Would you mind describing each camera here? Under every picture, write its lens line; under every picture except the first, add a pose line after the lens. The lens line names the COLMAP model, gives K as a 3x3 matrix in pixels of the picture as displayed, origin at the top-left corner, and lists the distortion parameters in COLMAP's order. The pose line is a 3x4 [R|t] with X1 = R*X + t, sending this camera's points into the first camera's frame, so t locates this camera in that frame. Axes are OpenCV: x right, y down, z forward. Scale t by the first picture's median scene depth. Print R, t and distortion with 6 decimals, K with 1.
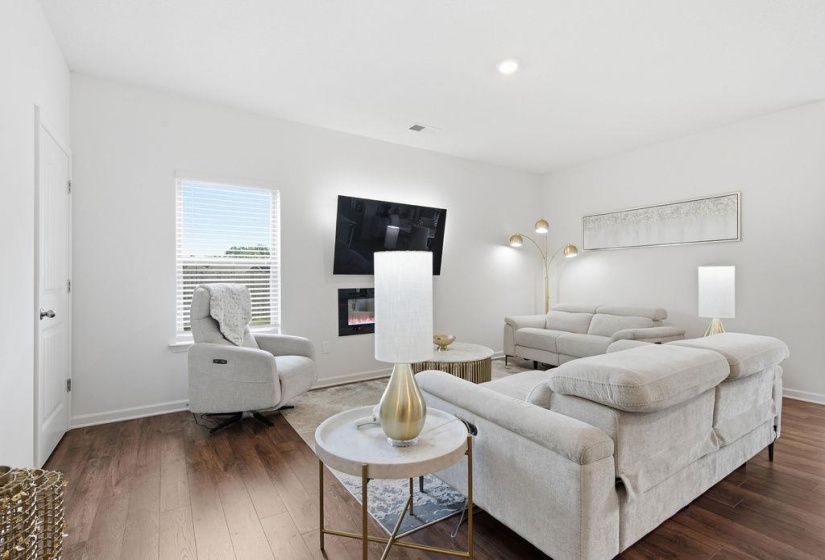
lens RADIAL K [[379.7, 0, 412.9], [0, 379.7, 279.0], [0, 0, 1]] dist [0.000783, -0.000085]
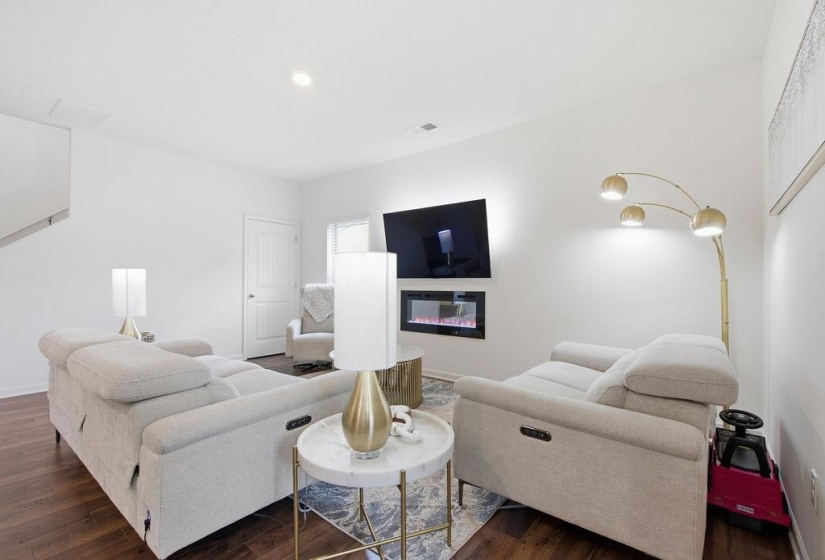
lens RADIAL K [[379.7, 0, 416.5], [0, 379.7, 279.2], [0, 0, 1]] dist [0.000783, -0.000085]
pose [[0.311918, -0.006295, -0.950088, 0.935479], [-0.004549, 0.999957, -0.008119, 0.000431], [0.950098, 0.006855, 0.311875, 0.675971]]
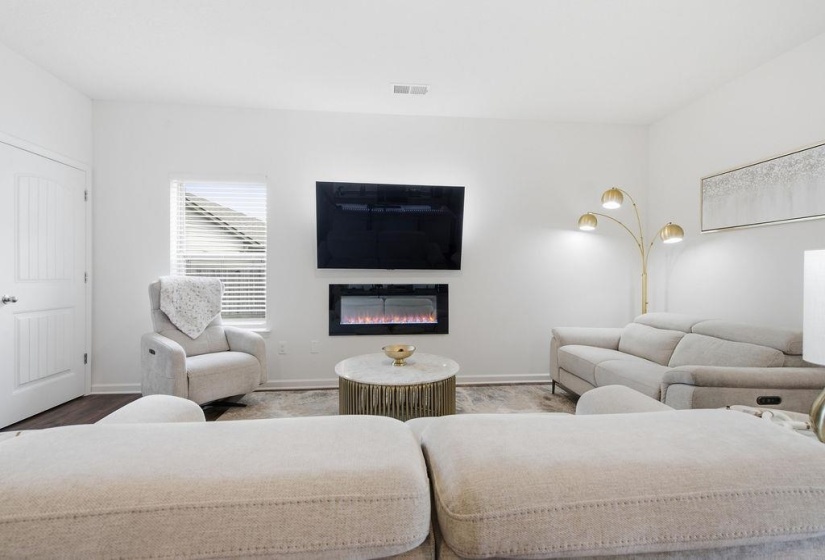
lens RADIAL K [[379.7, 0, 415.1], [0, 379.7, 278.9], [0, 0, 1]] dist [0.000783, -0.000085]
pose [[0.889164, 0.012803, -0.457409, 0.408733], [-0.008325, 0.999896, 0.011803, 0.000184], [0.457513, -0.006687, 0.889178, 0.277131]]
